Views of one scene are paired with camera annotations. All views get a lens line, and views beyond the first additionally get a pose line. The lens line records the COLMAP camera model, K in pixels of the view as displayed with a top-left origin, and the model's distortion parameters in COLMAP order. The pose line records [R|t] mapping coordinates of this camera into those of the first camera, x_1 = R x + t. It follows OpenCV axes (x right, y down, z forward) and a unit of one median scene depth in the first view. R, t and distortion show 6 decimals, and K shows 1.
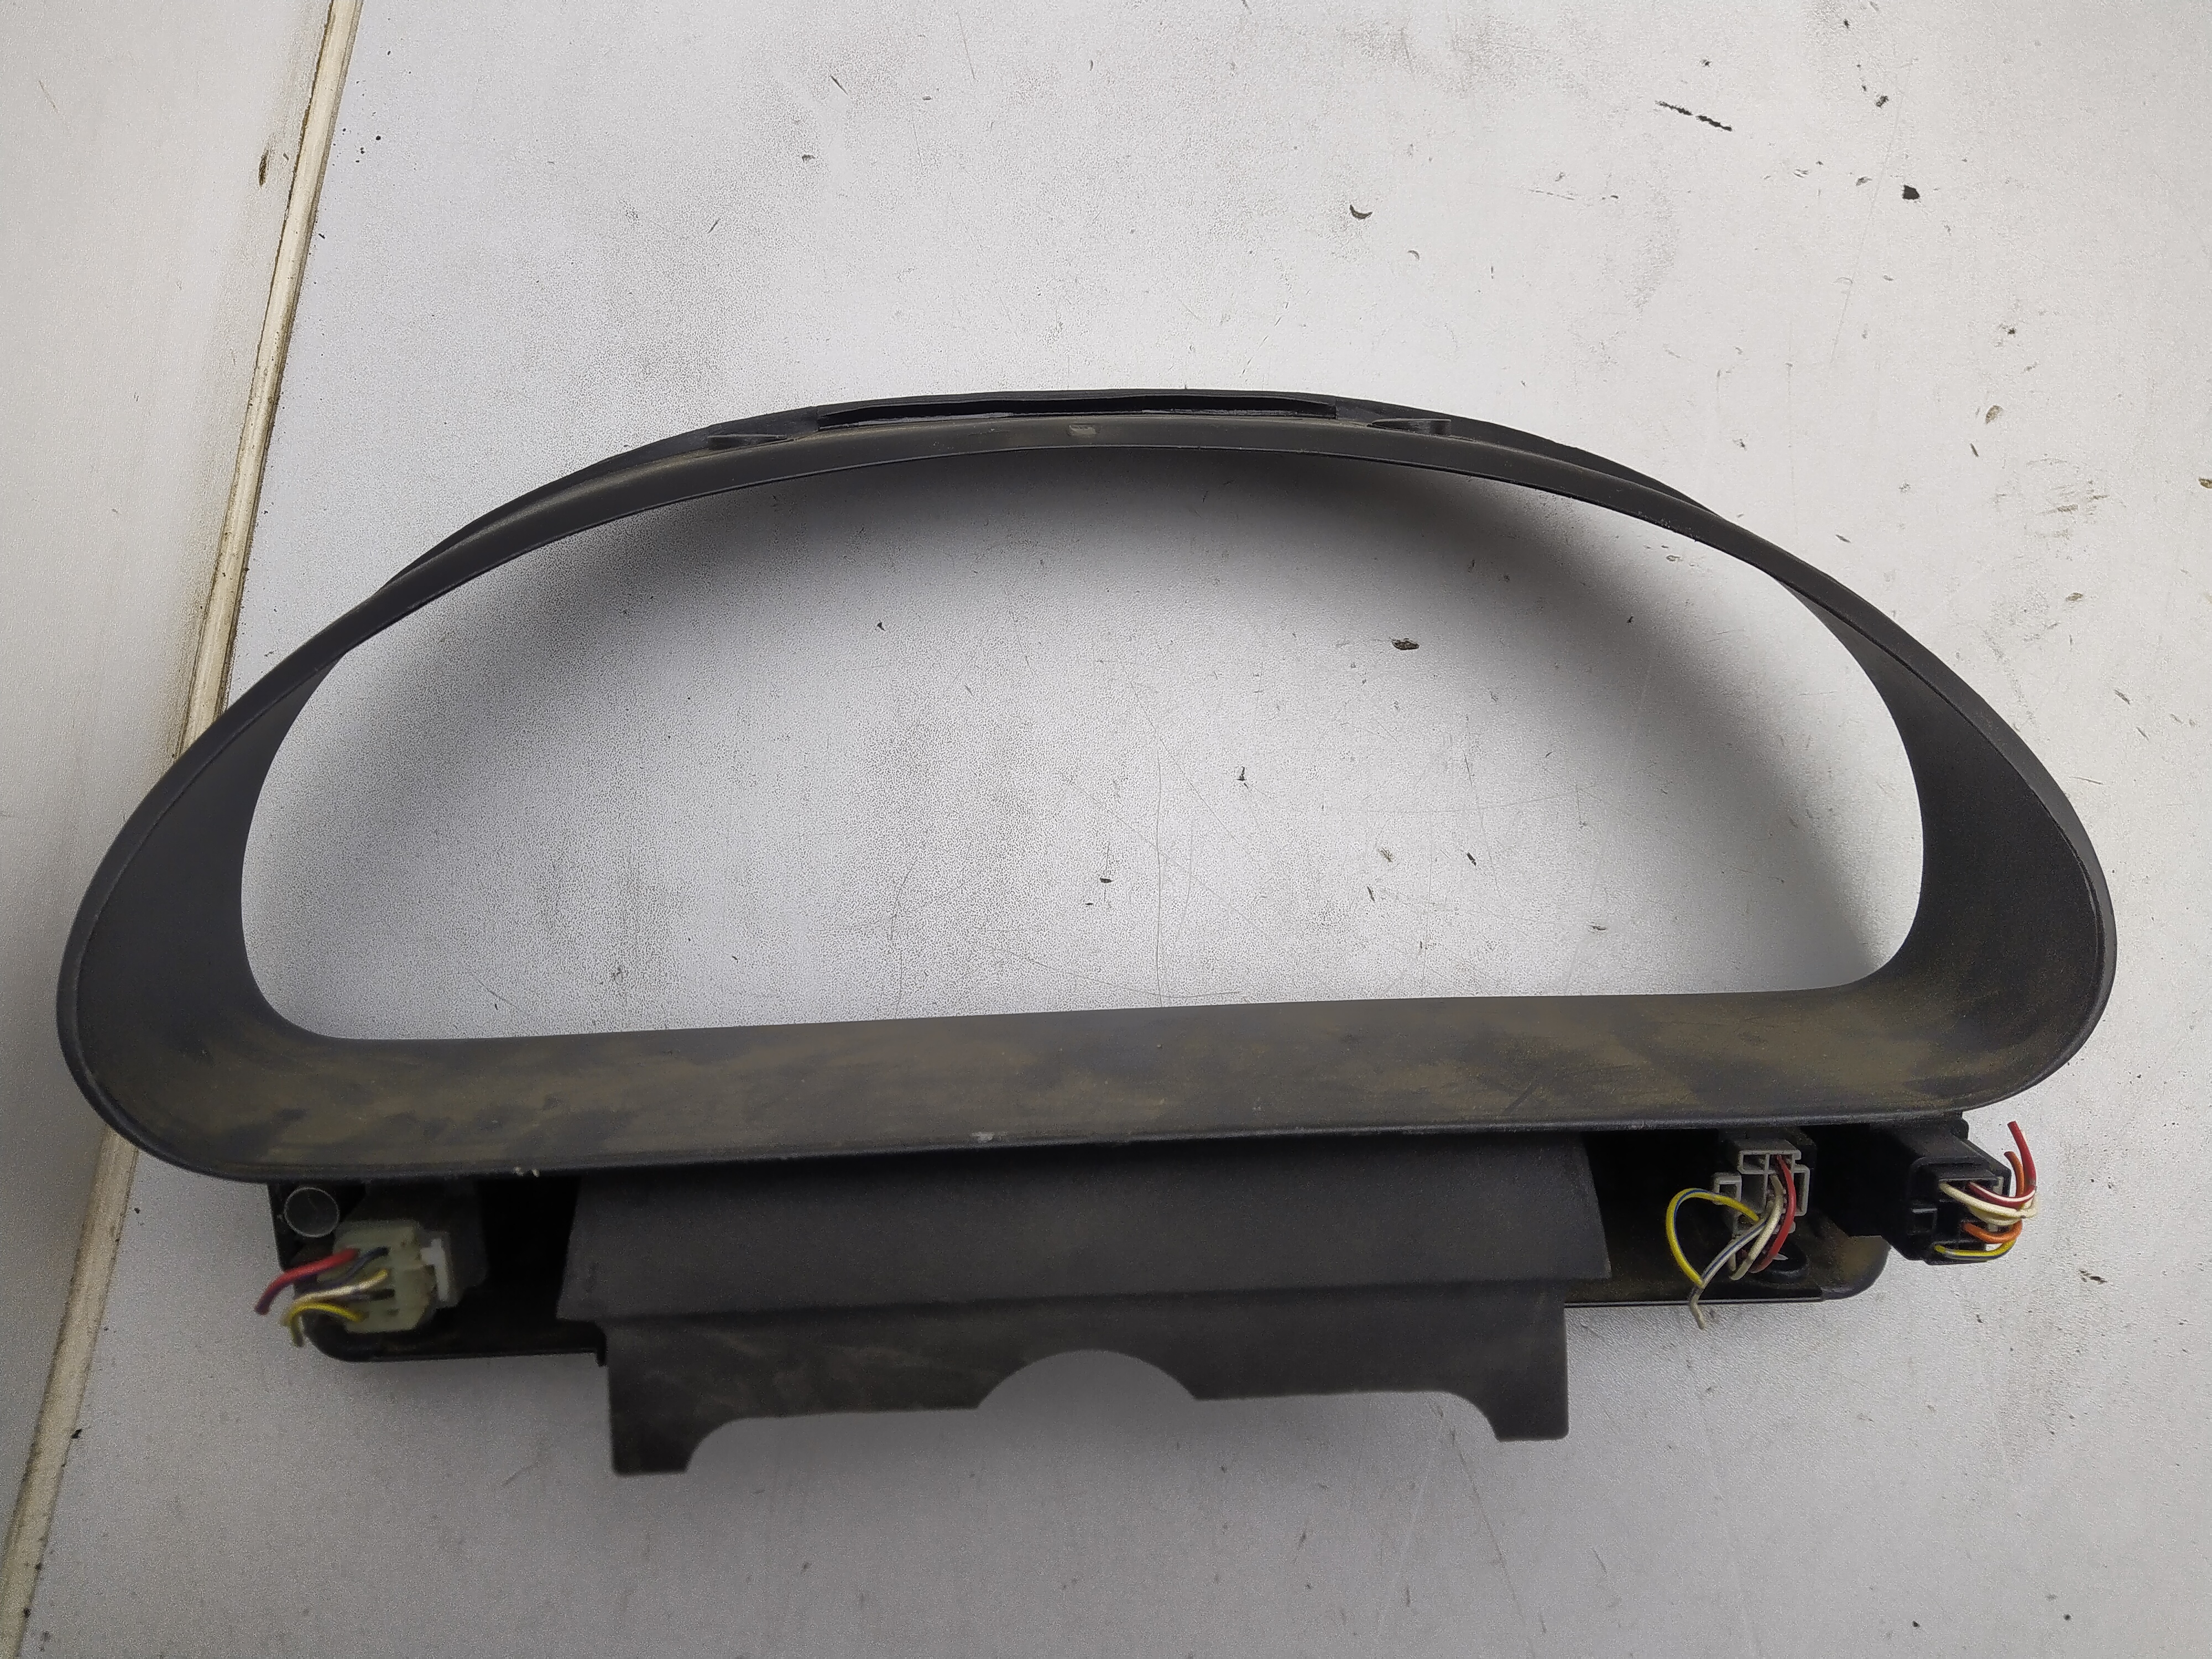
lens RADIAL K [[1709.7, 0, 1195.1], [0, 1709.7, 826.8], [0, 0, 1]] dist [-0.006185, 0.000065]
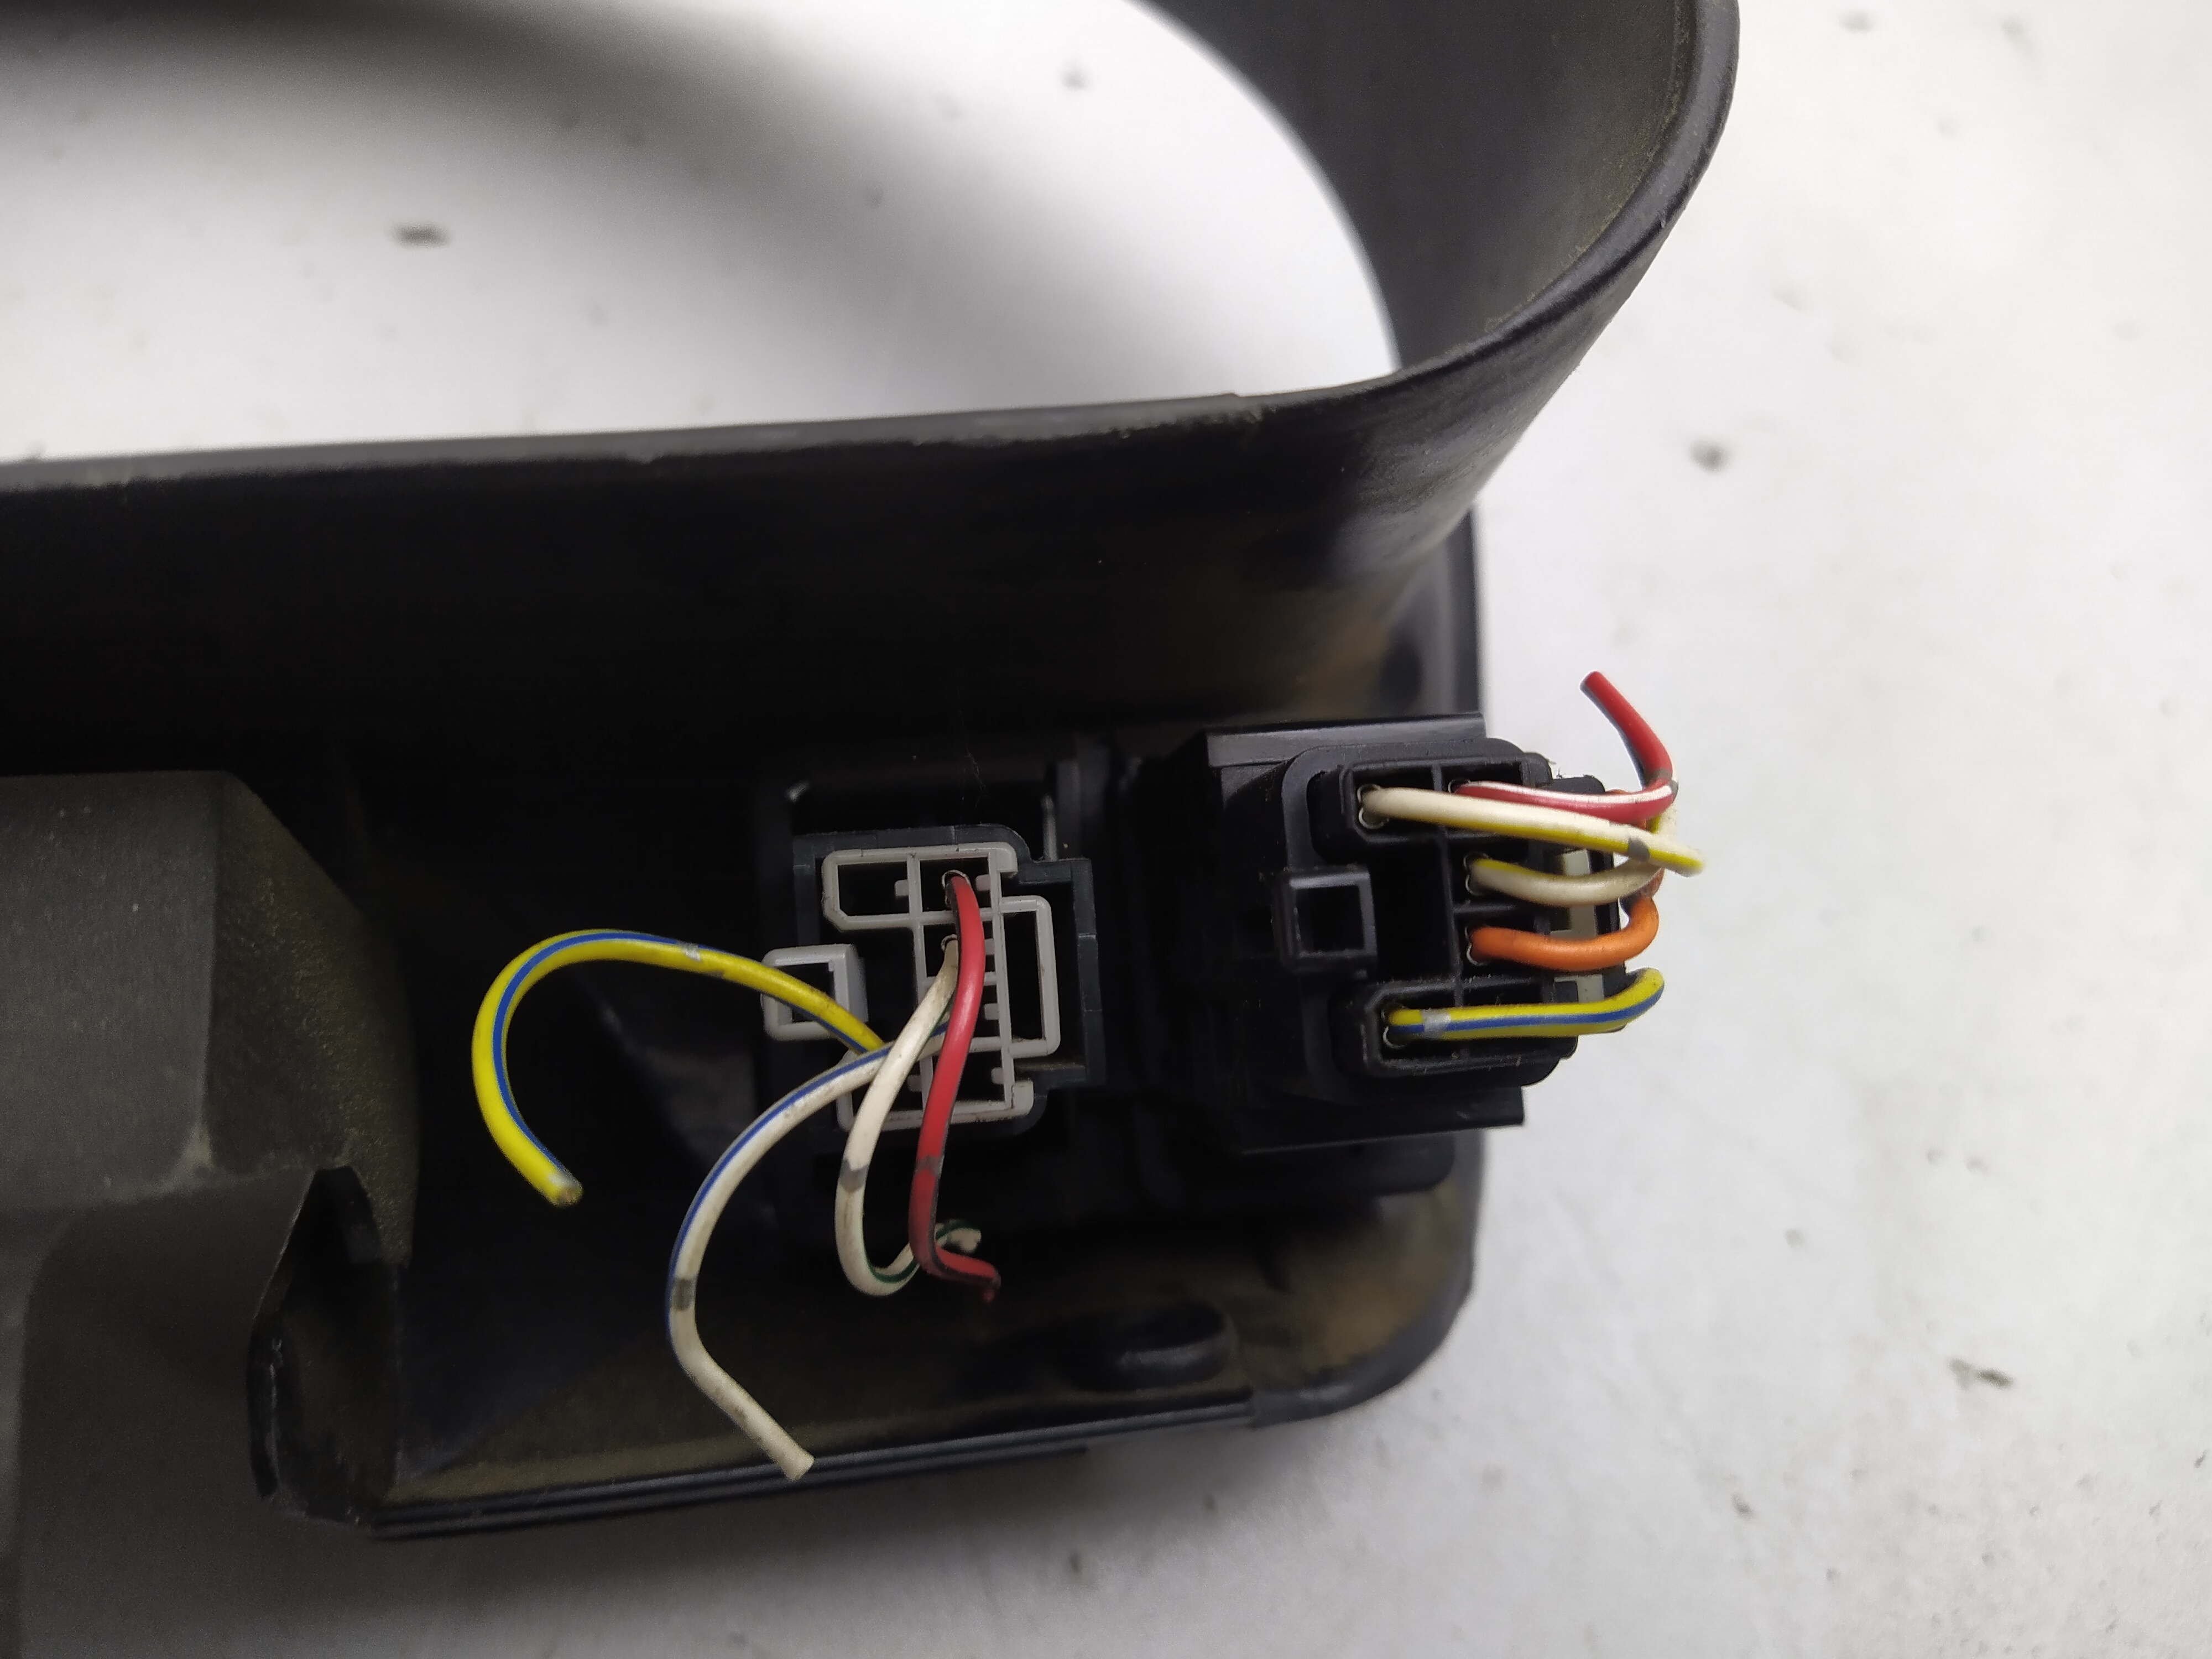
lens RADIAL K [[1709.7, 0, 1195.1], [0, 1709.7, 826.8], [0, 0, 1]] dist [-0.006185, 0.000065]
pose [[0.993016, -0.068617, 0.095977, 0.345086], [0.094535, 0.949470, -0.299283, 0.279287], [-0.070591, 0.306266, 0.949325, 0.654005]]
